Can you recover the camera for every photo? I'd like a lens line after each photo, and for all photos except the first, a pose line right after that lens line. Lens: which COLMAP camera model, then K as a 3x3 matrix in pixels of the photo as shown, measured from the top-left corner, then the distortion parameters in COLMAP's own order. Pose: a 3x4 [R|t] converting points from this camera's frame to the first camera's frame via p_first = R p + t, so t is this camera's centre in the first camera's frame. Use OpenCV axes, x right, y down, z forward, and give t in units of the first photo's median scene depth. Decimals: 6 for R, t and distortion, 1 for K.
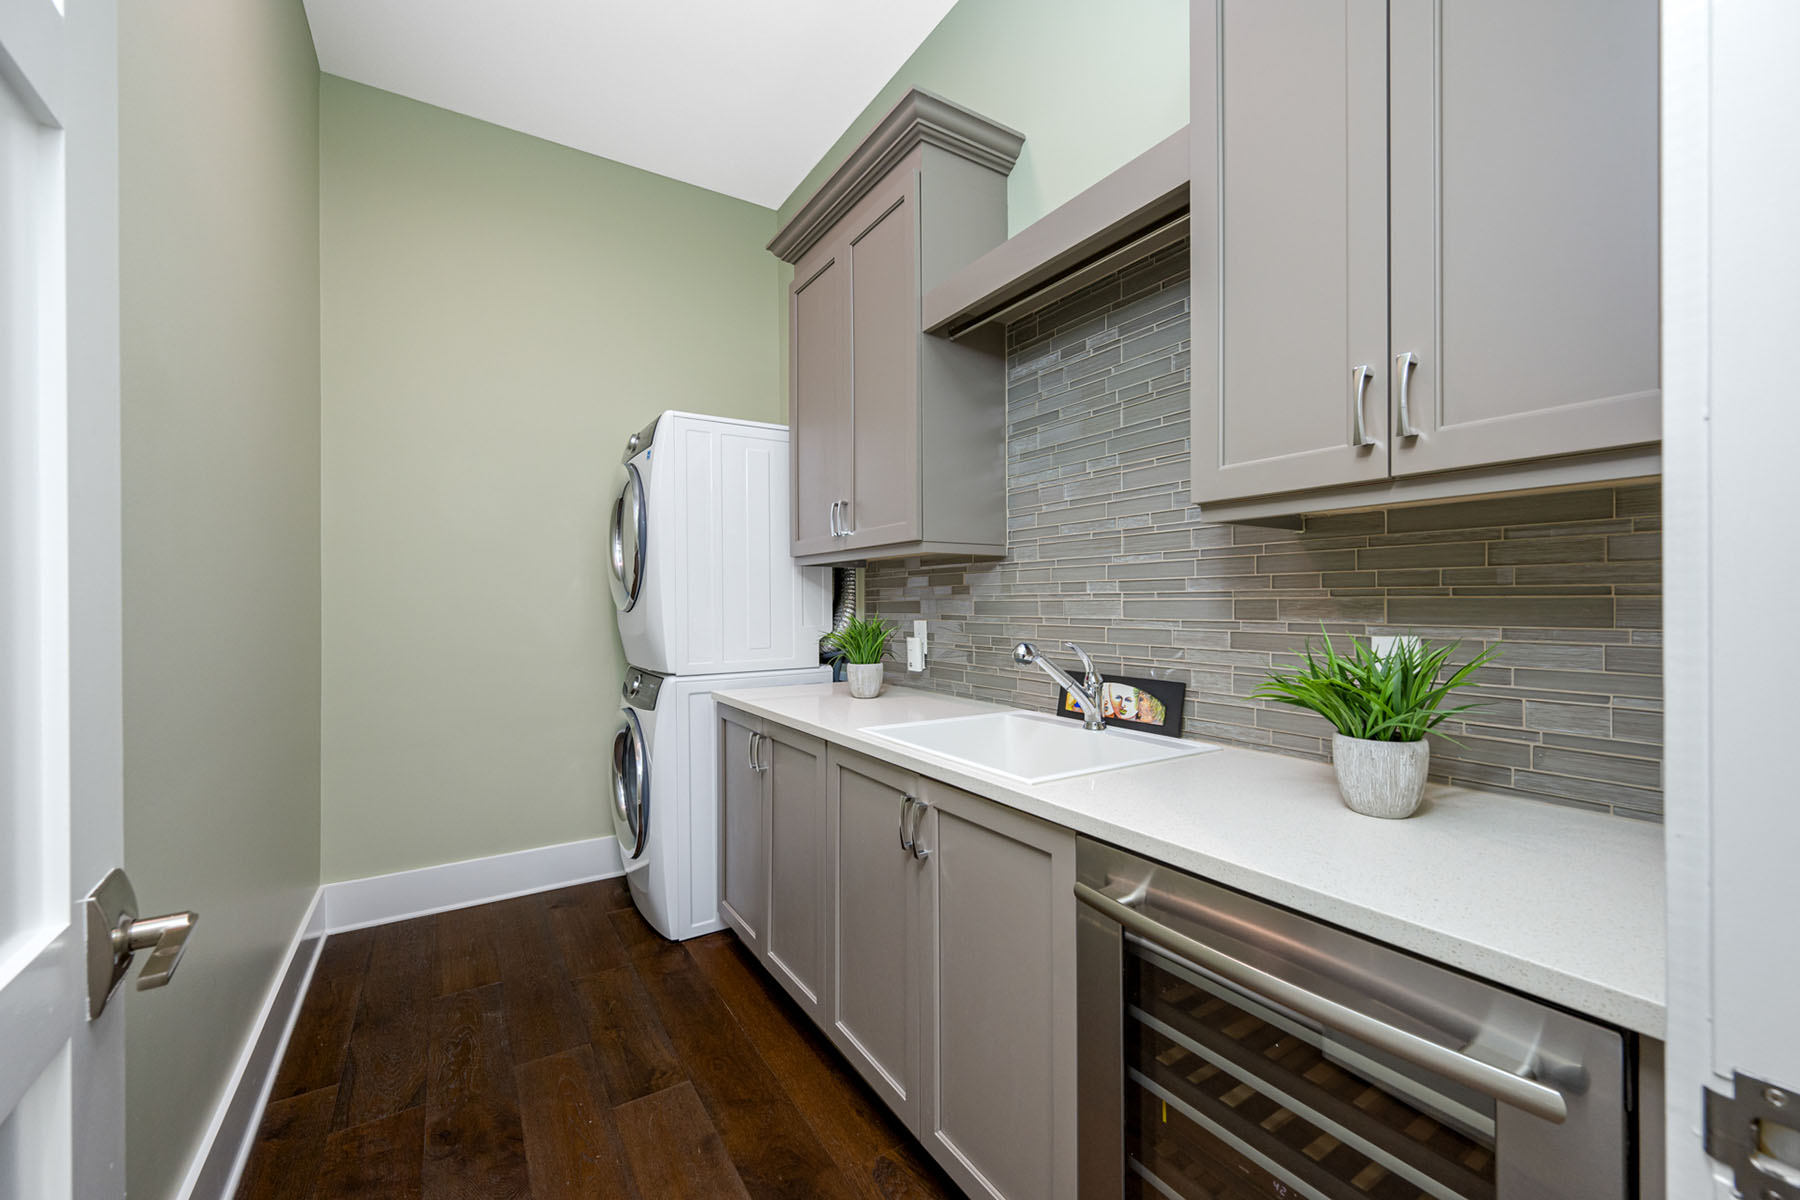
lens RADIAL K [[717.5, 0, 881.9], [0, 717.5, 599.2], [0, 0, 1]] dist [0.000571, -0.000256]
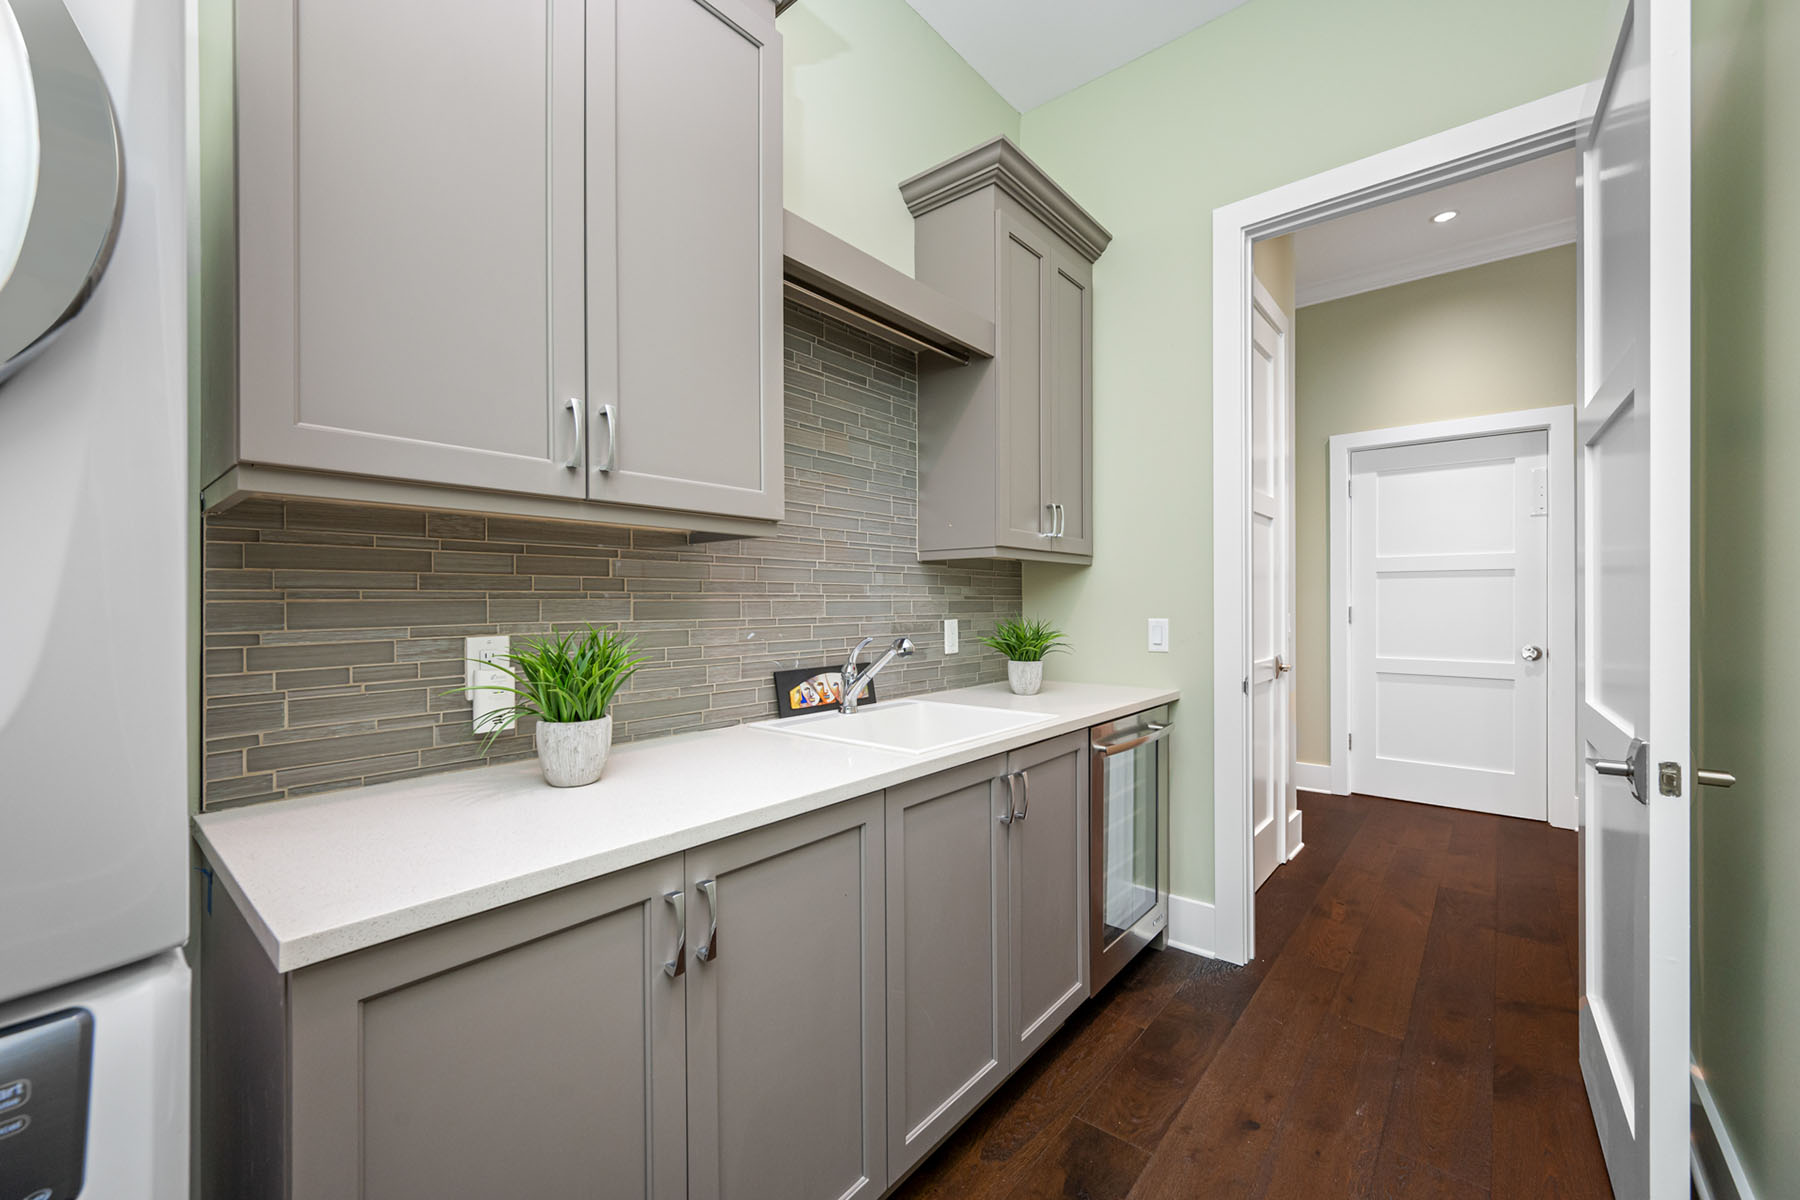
lens RADIAL K [[717.5, 0, 883.6], [0, 717.5, 605.0], [0, 0, 1]] dist [0.000571, -0.000256]
pose [[-0.282583, 0.000514, 0.959243, -0.779835], [-0.003076, 0.999994, -0.001442, 0.008584], [-0.959238, -0.003358, -0.282579, 1.202087]]
